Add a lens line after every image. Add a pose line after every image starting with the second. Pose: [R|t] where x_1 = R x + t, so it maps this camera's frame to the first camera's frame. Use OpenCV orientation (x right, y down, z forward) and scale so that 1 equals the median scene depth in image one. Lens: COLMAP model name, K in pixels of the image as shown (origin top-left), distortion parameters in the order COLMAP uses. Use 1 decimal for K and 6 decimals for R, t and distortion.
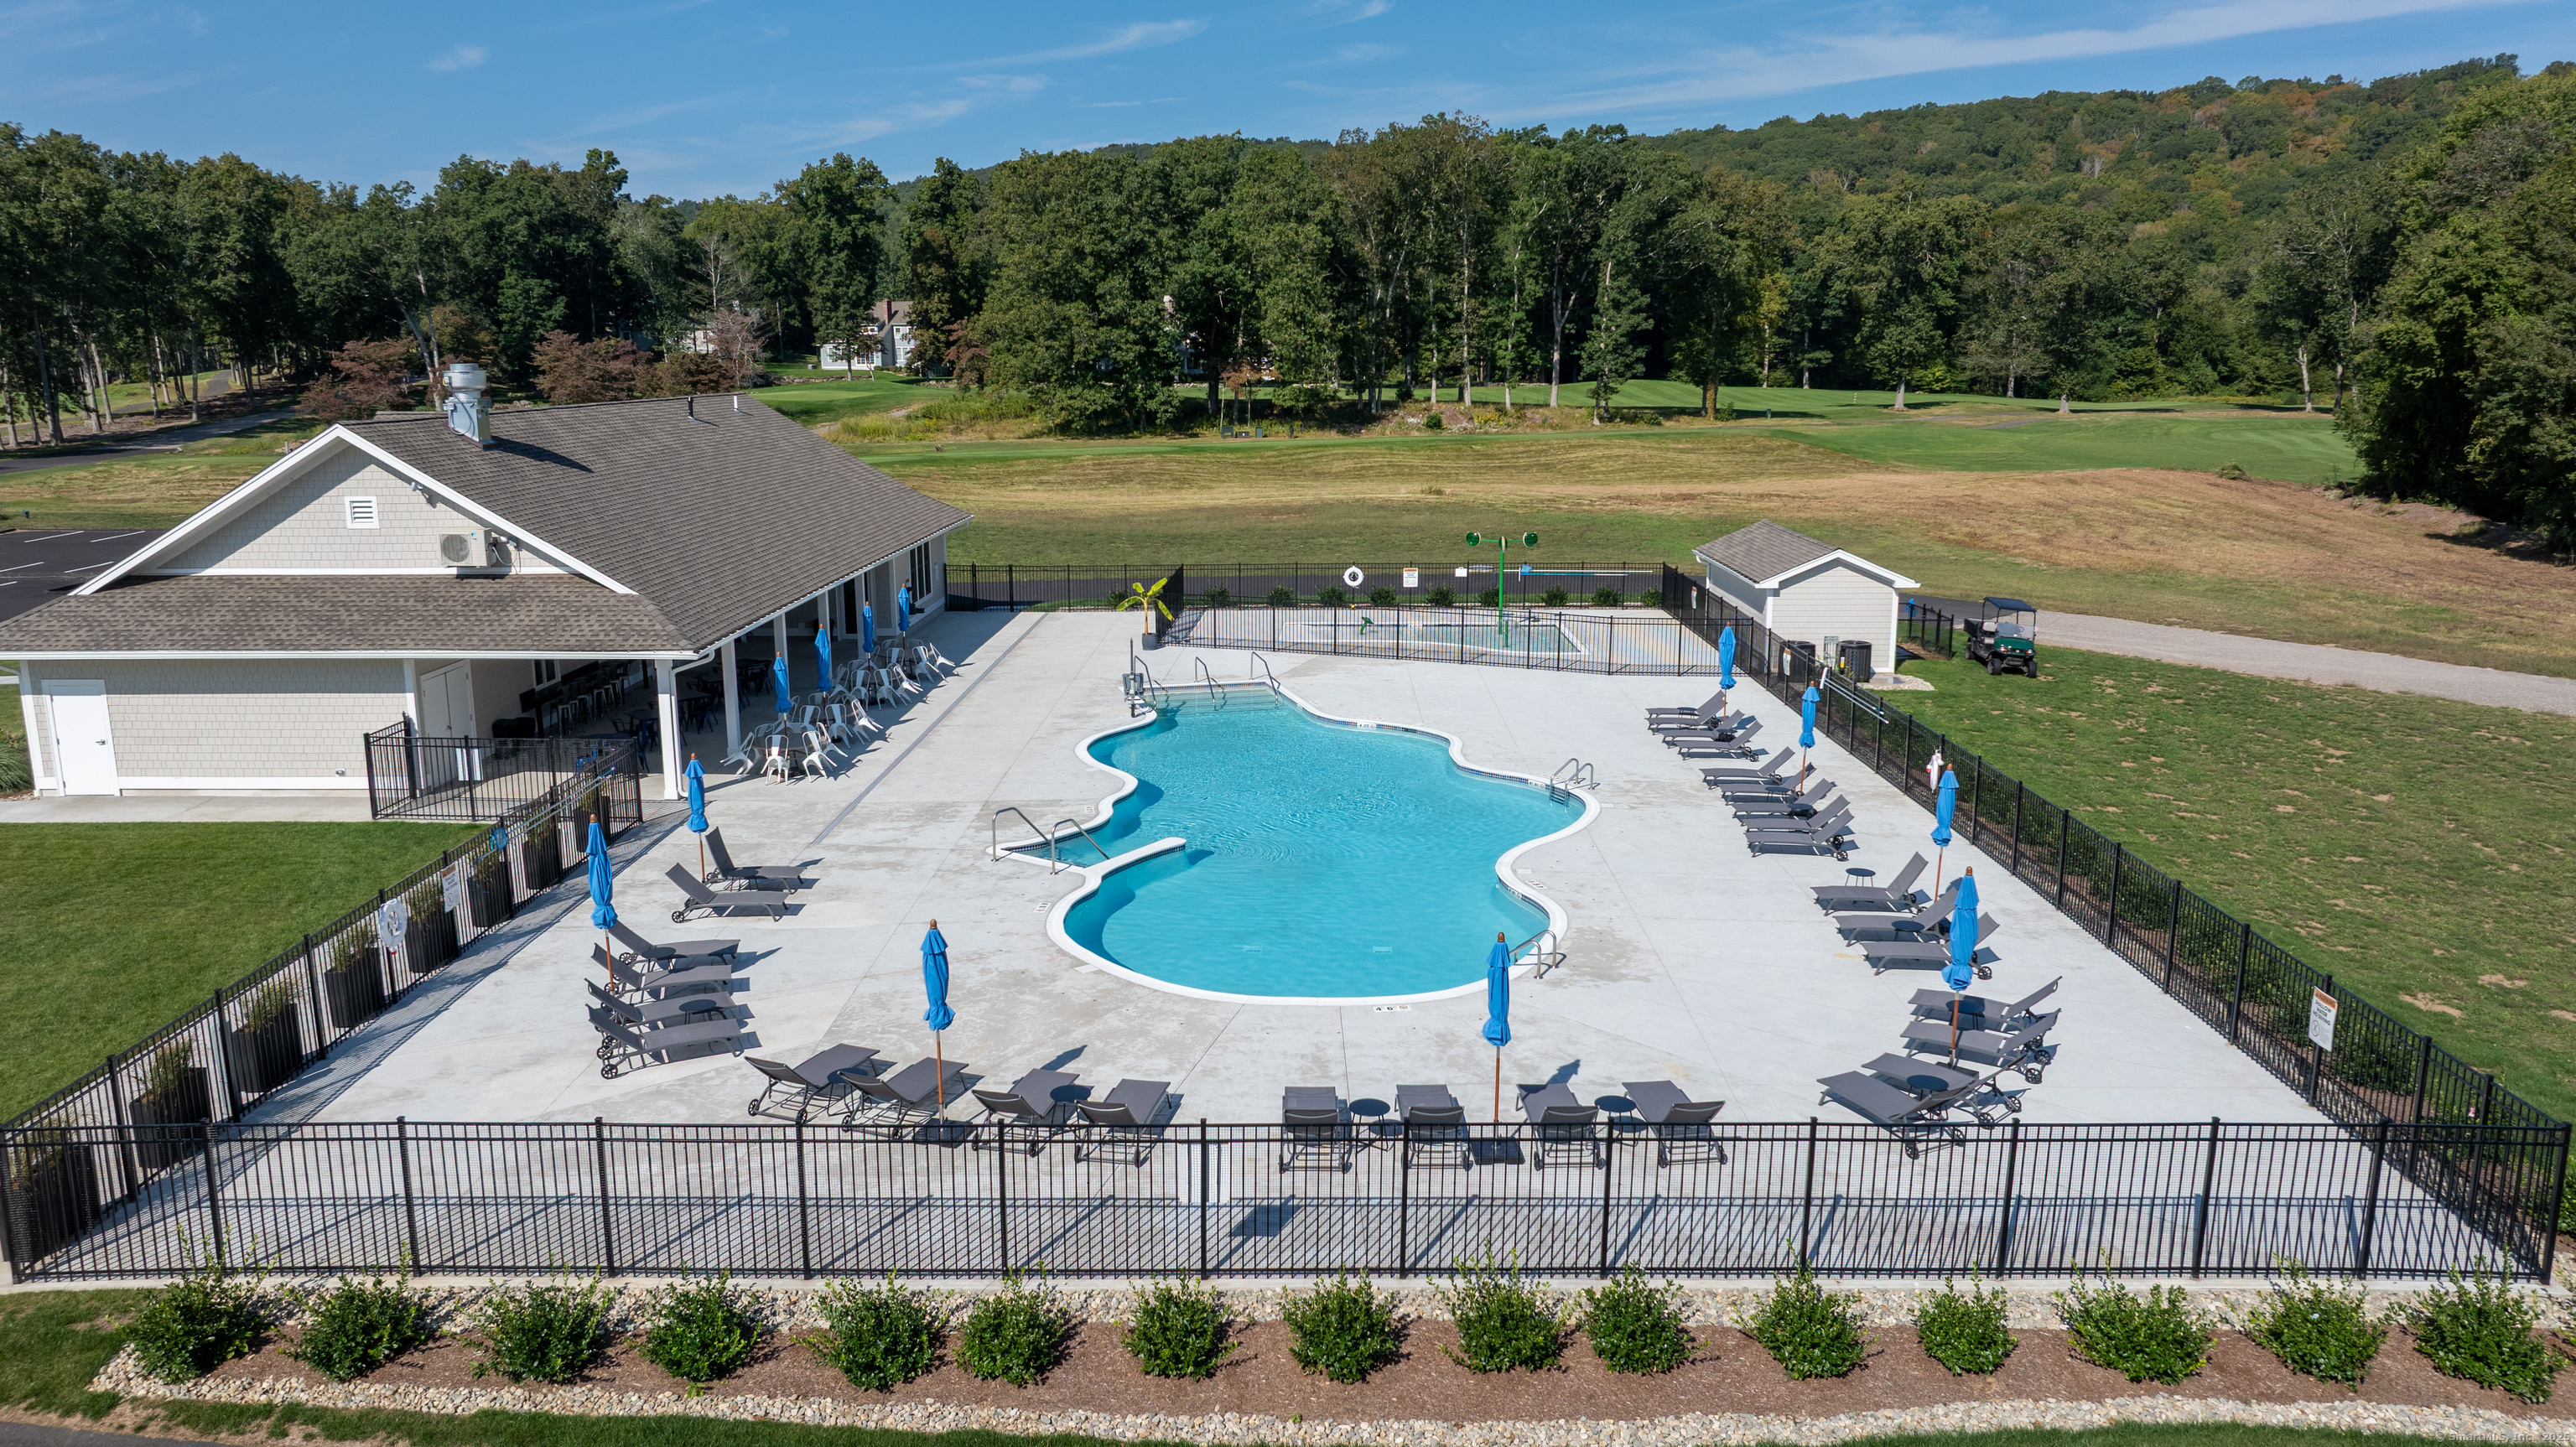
lens RADIAL K [[1884.2, 0, 1288.0], [0, 1884.2, 723.5], [0, 0, 1]] dist [-0.049045, 0.065370]
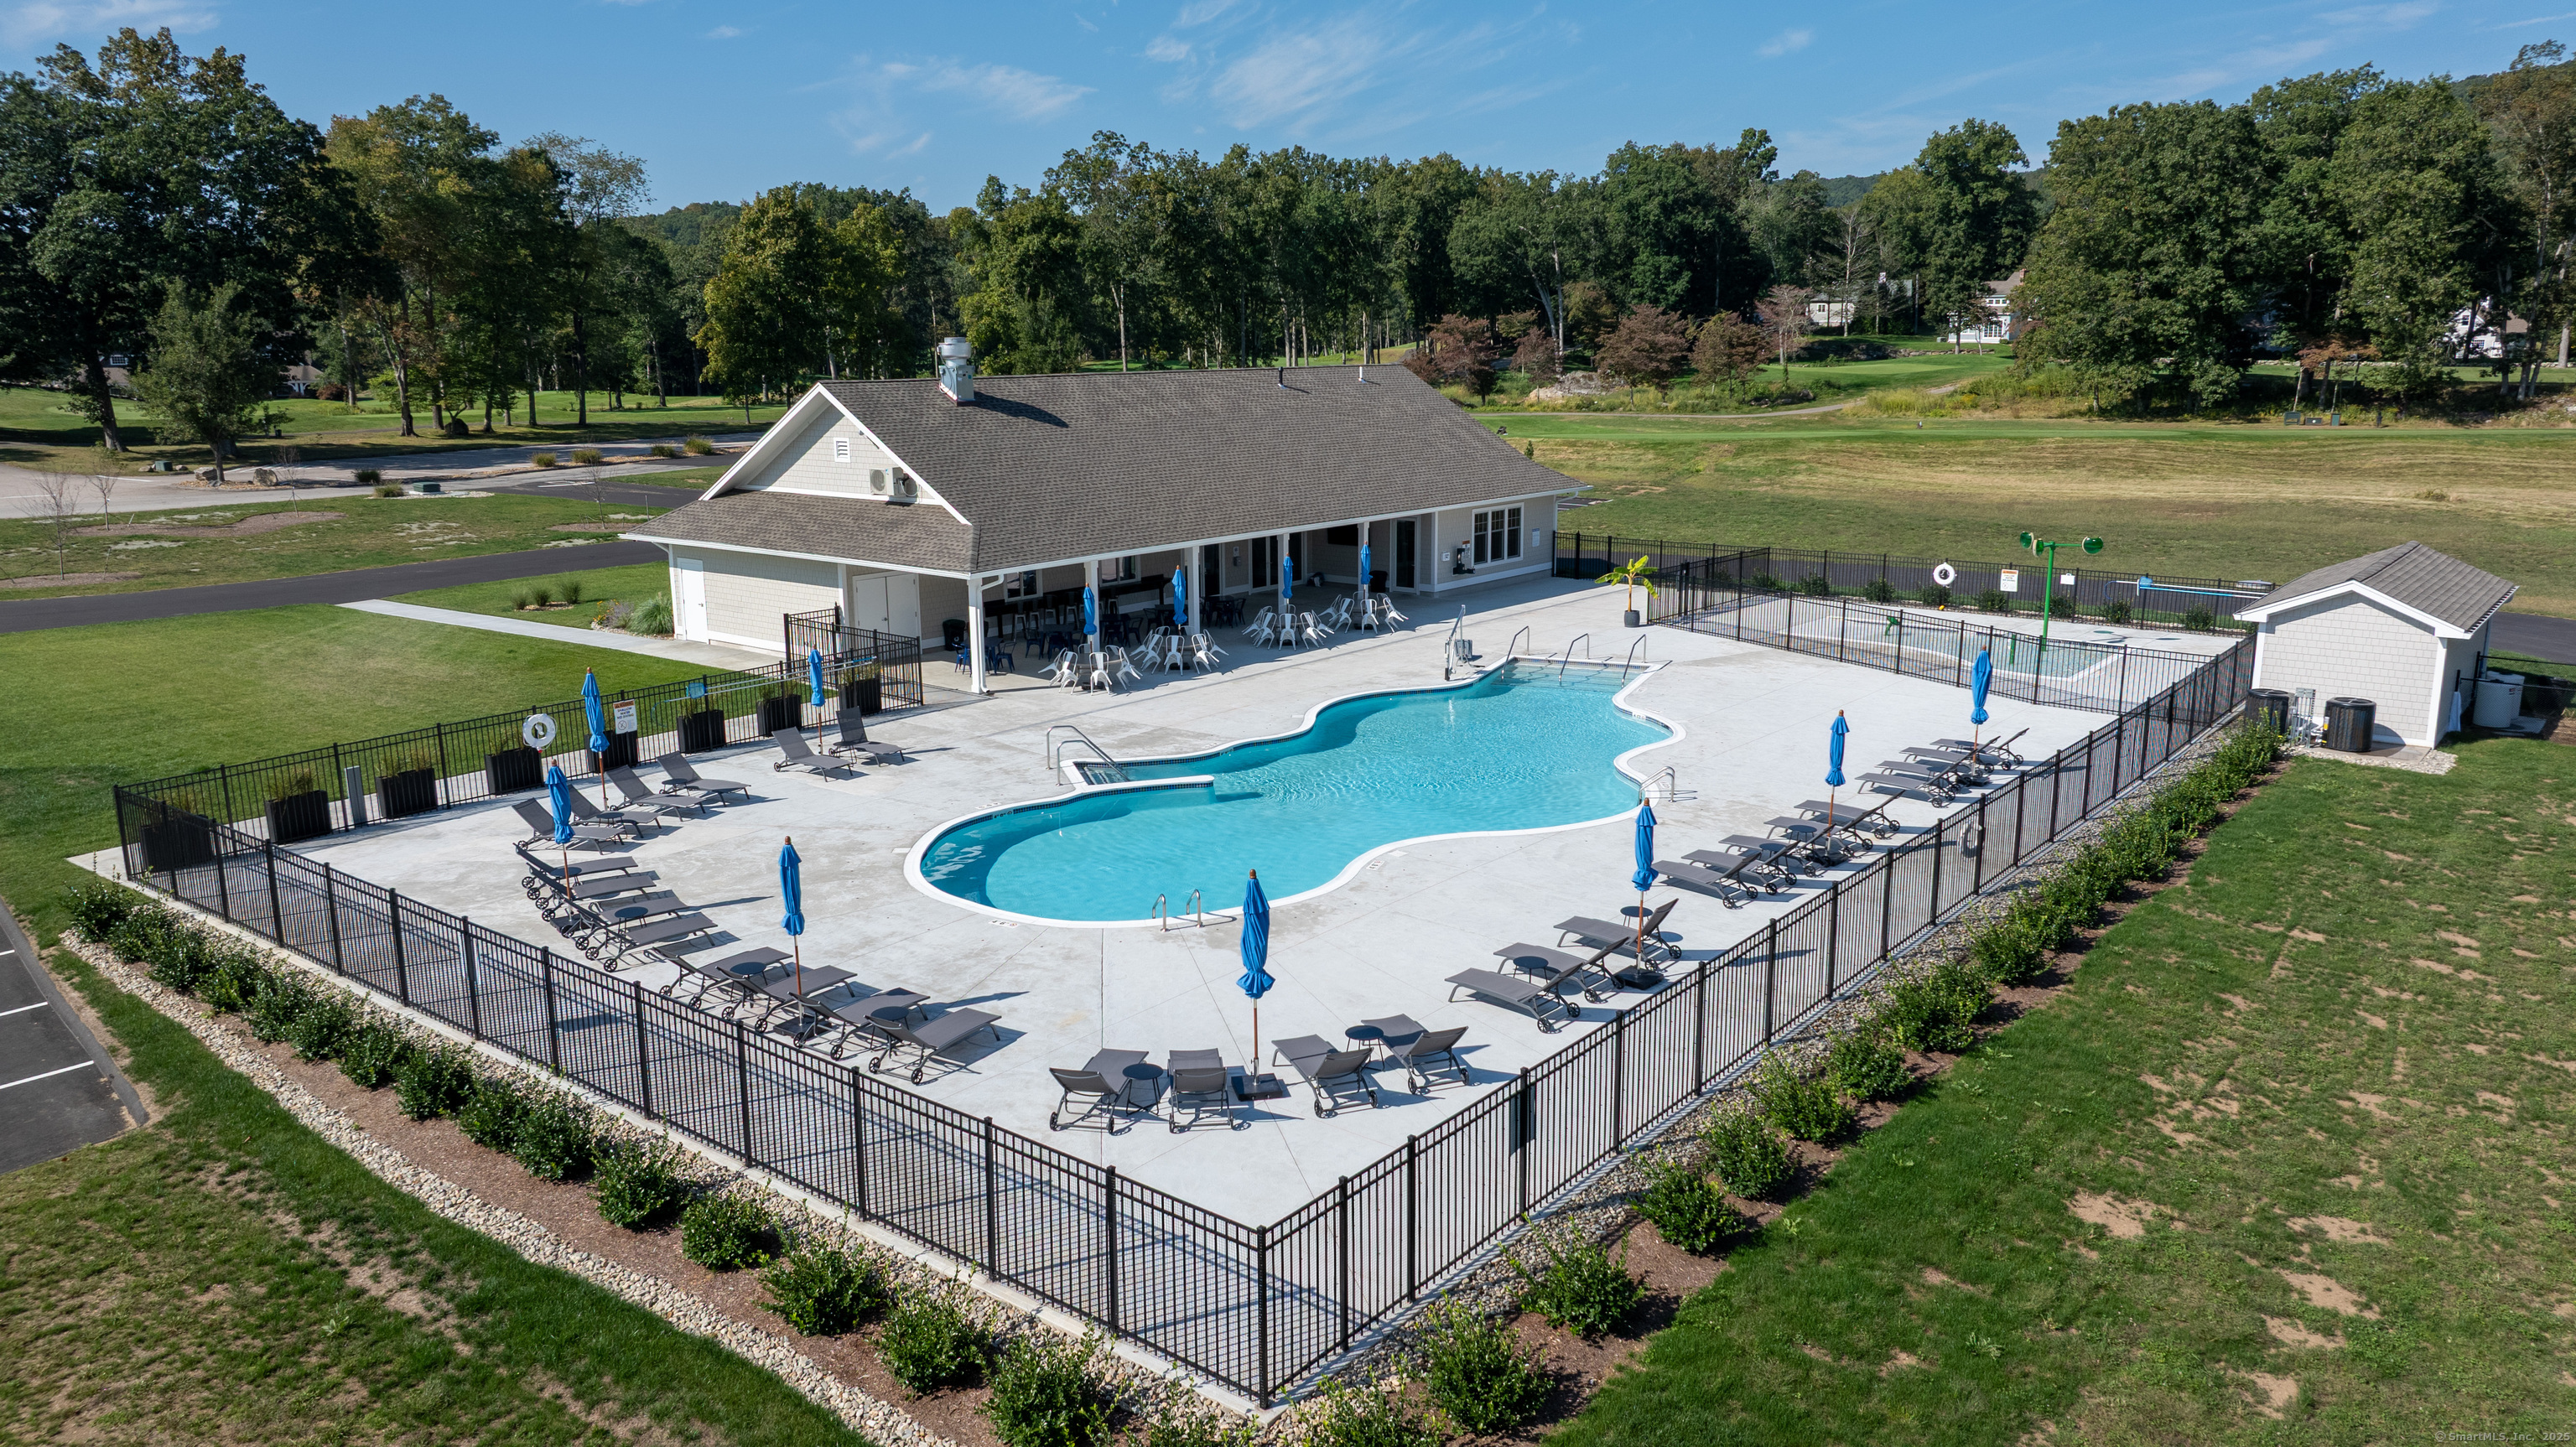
lens RADIAL K [[1884.2, 0, 1288.0], [0, 1884.2, 723.5], [0, 0, 1]] dist [-0.049045, 0.065370]
pose [[0.773533, 0.128041, -0.620687, 0.164780], [-0.118752, 0.991315, 0.056503, -0.009274], [0.622531, 0.030001, 0.782020, 0.044264]]
